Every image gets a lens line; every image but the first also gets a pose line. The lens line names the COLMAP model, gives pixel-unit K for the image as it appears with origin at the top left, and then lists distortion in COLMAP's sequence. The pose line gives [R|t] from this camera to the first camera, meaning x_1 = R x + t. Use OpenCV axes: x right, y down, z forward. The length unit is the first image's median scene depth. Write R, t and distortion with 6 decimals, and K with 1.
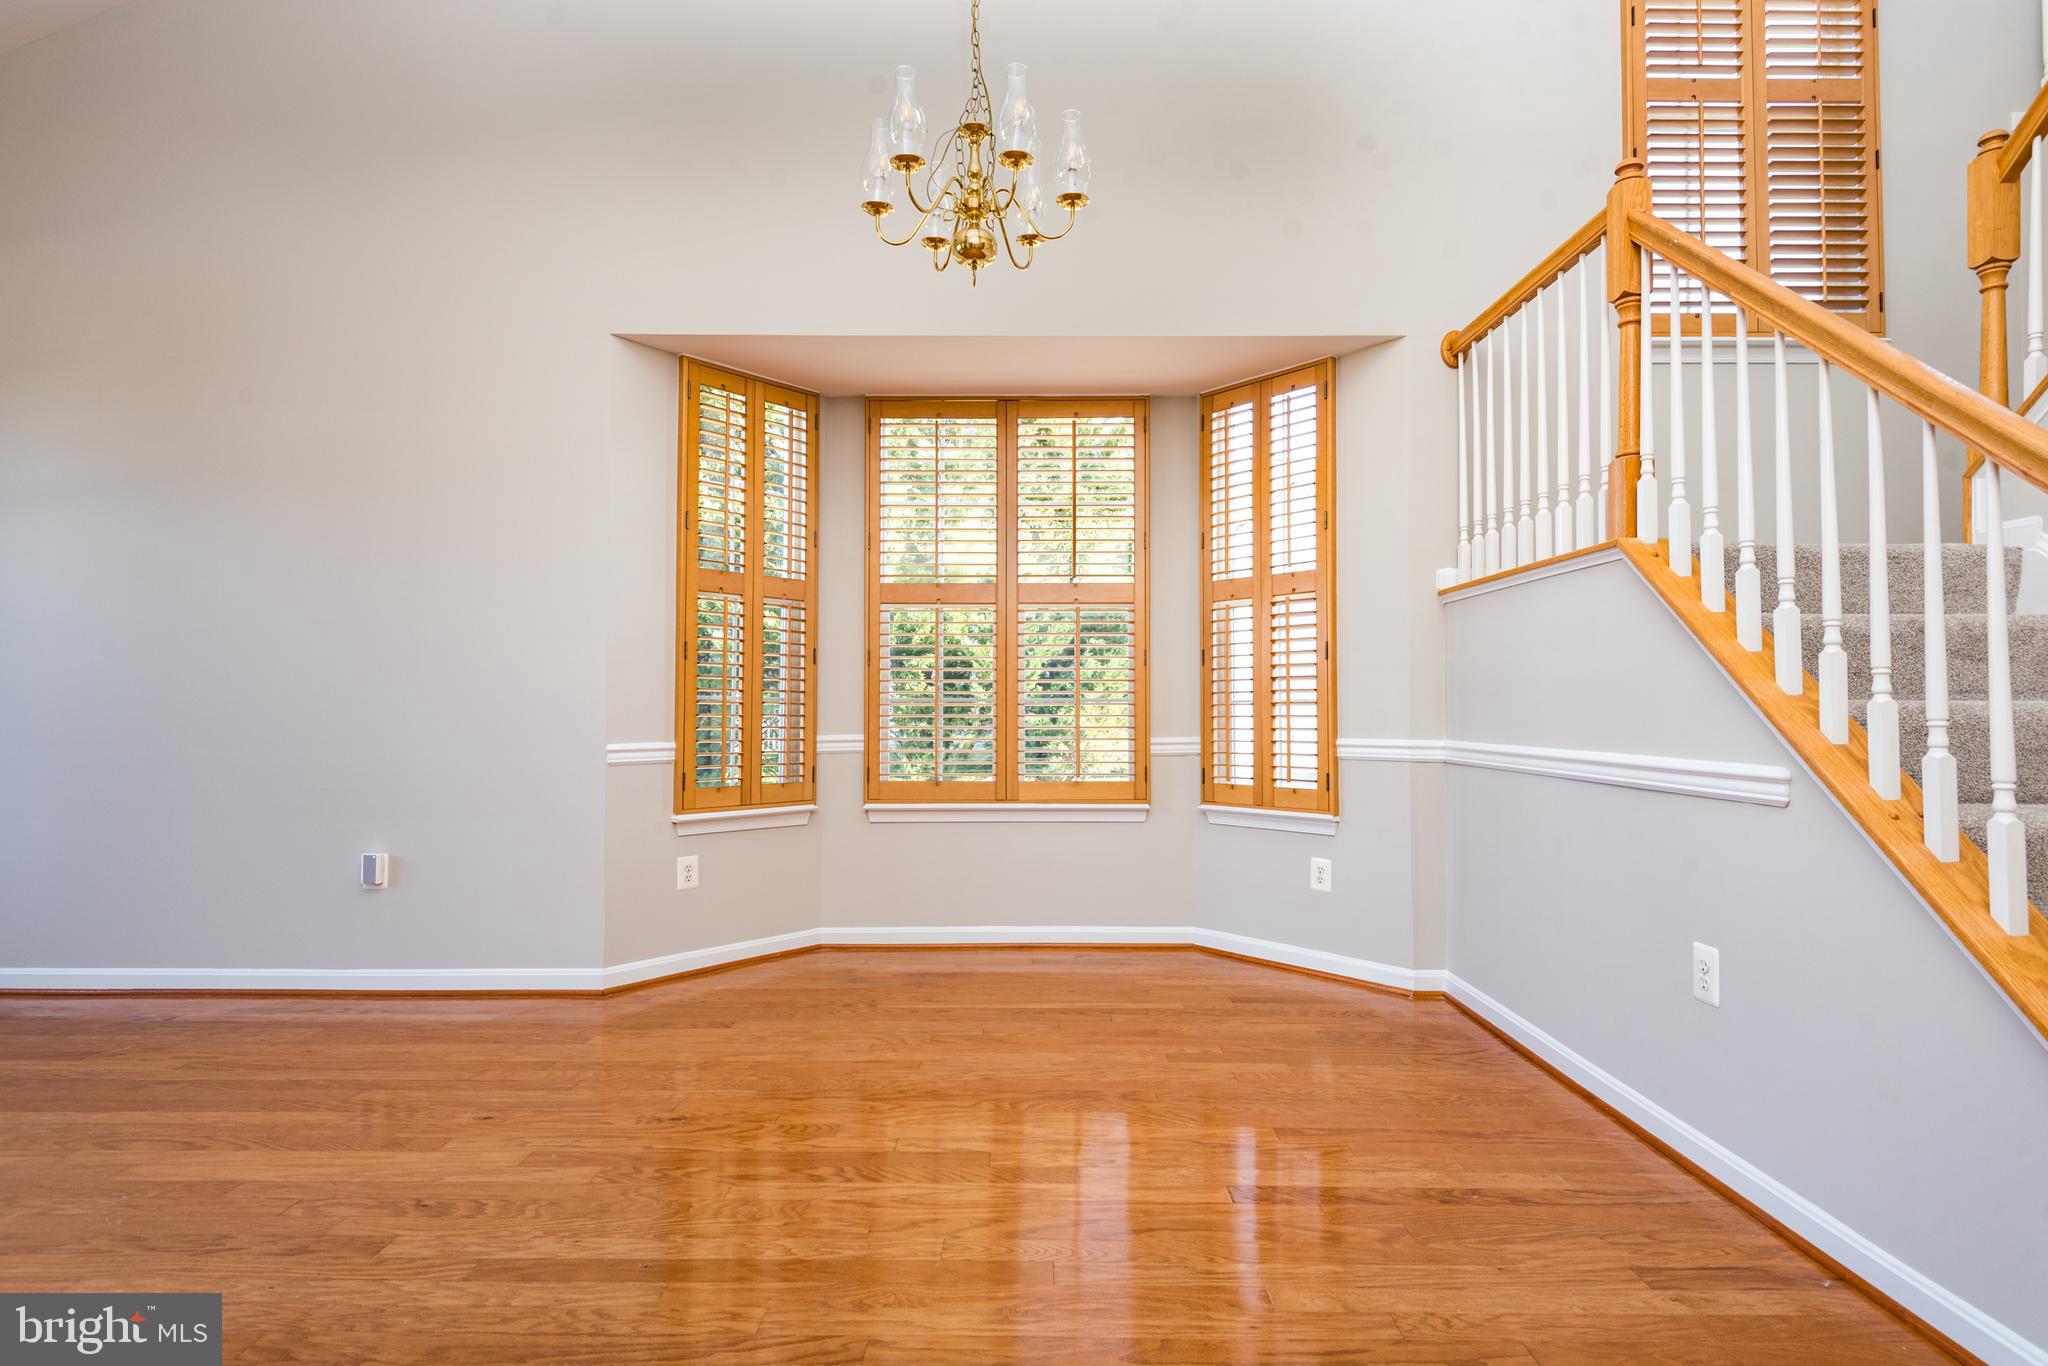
lens RADIAL K [[1008.8, 0, 1033.7], [0, 1008.8, 692.6], [0, 0, 1]] dist [0.009411, -0.007641]
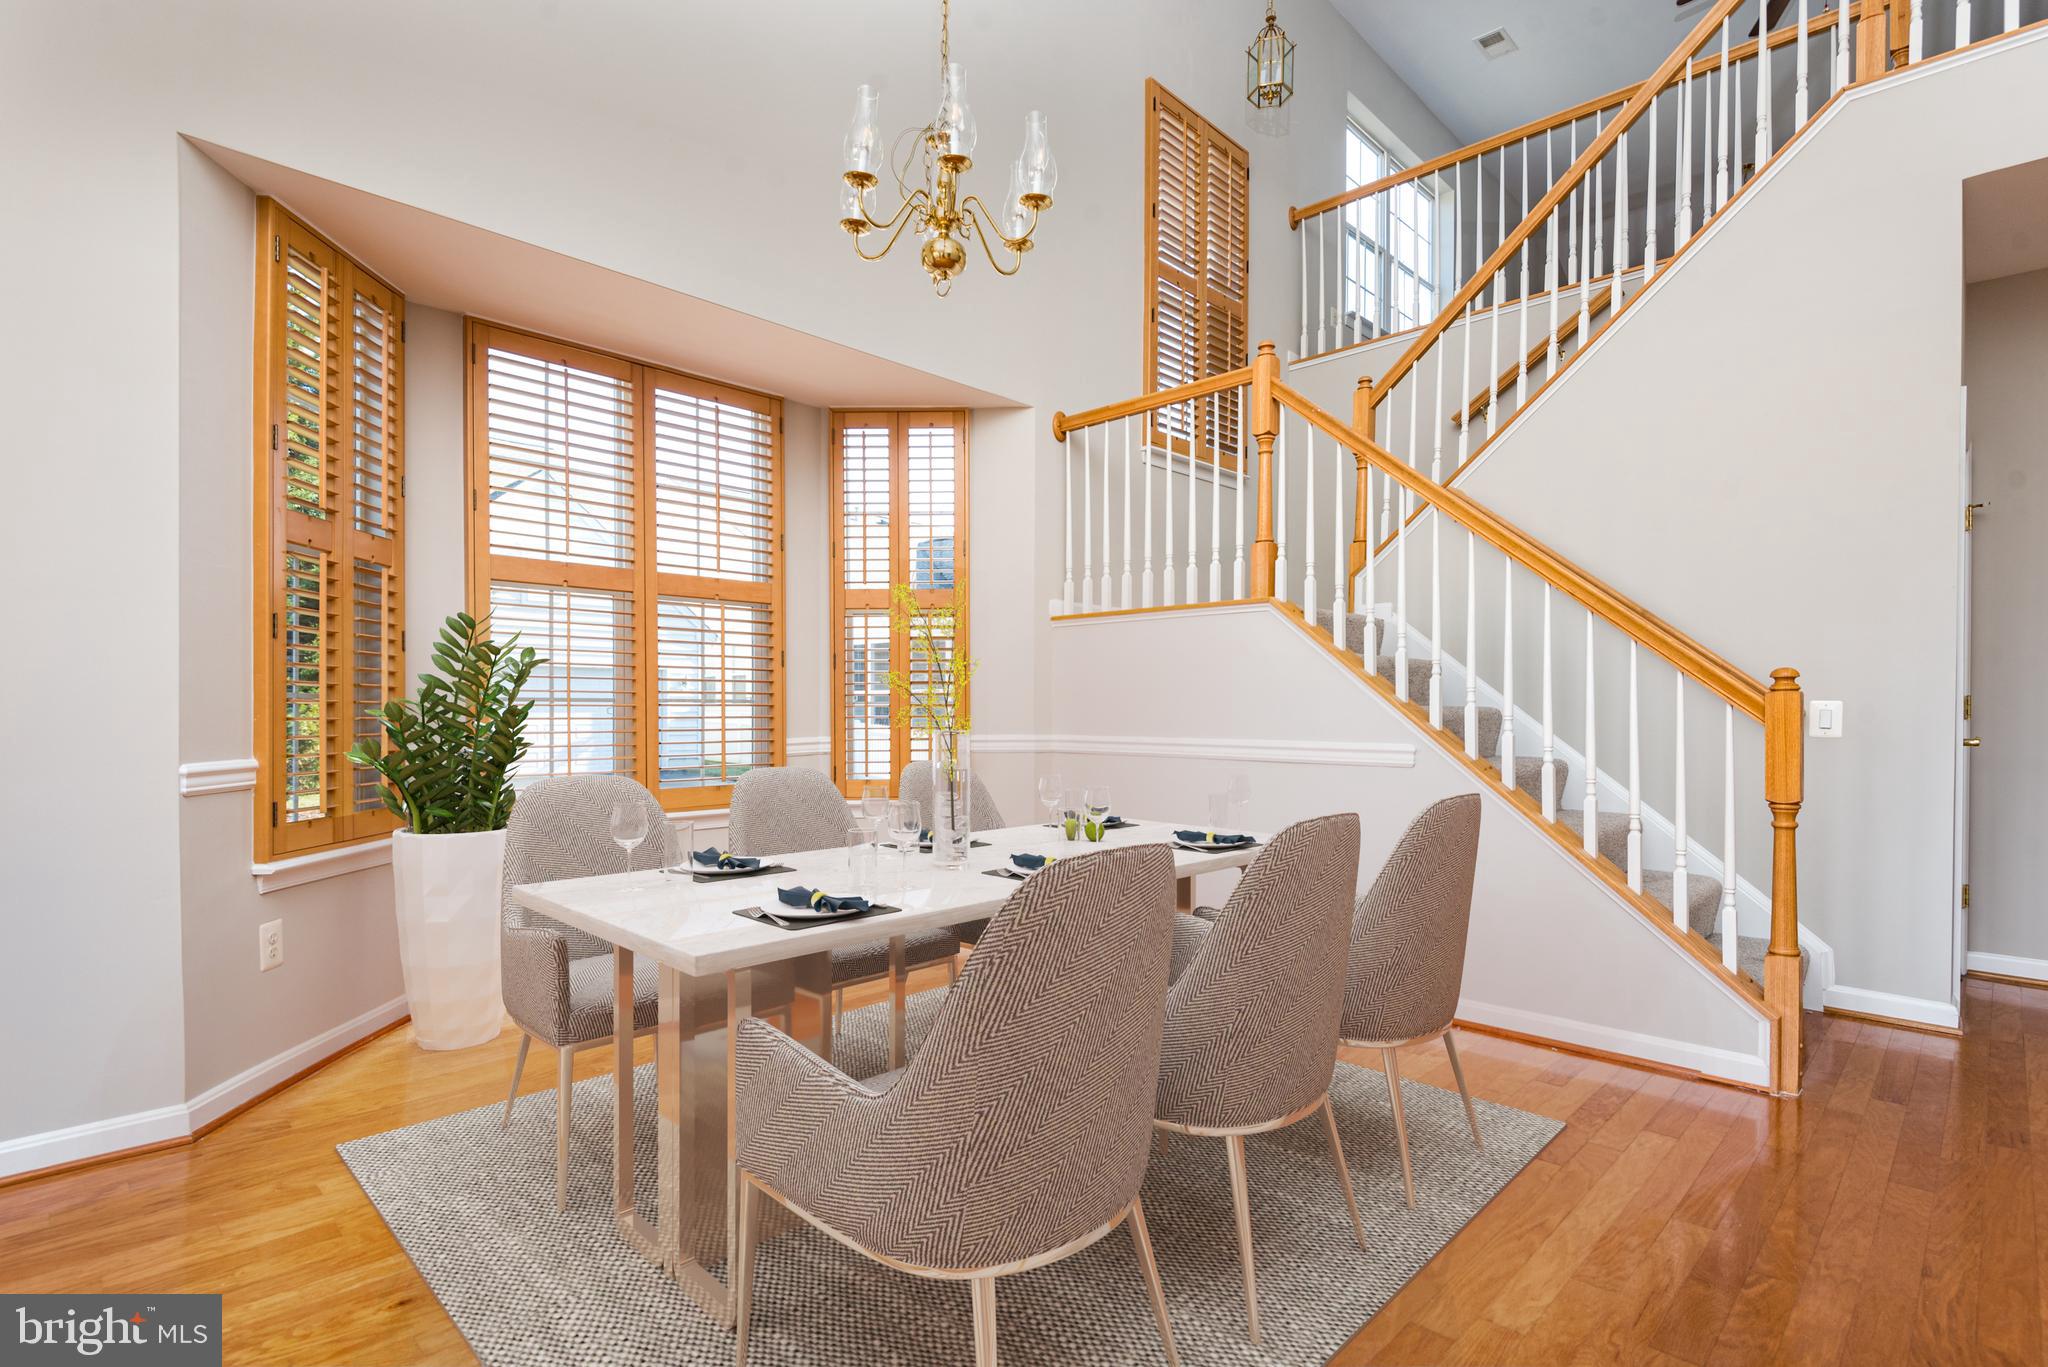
lens RADIAL K [[972.0, 0, 1039.4], [0, 972.0, 723.8], [0, 0, 1]] dist [0.008666, -0.005155]
pose [[0.702214, -0.010242, 0.711892, -0.424448], [-0.012031, 0.999583, 0.026249, 0.001263], [-0.711864, -0.026997, 0.701798, 0.140219]]
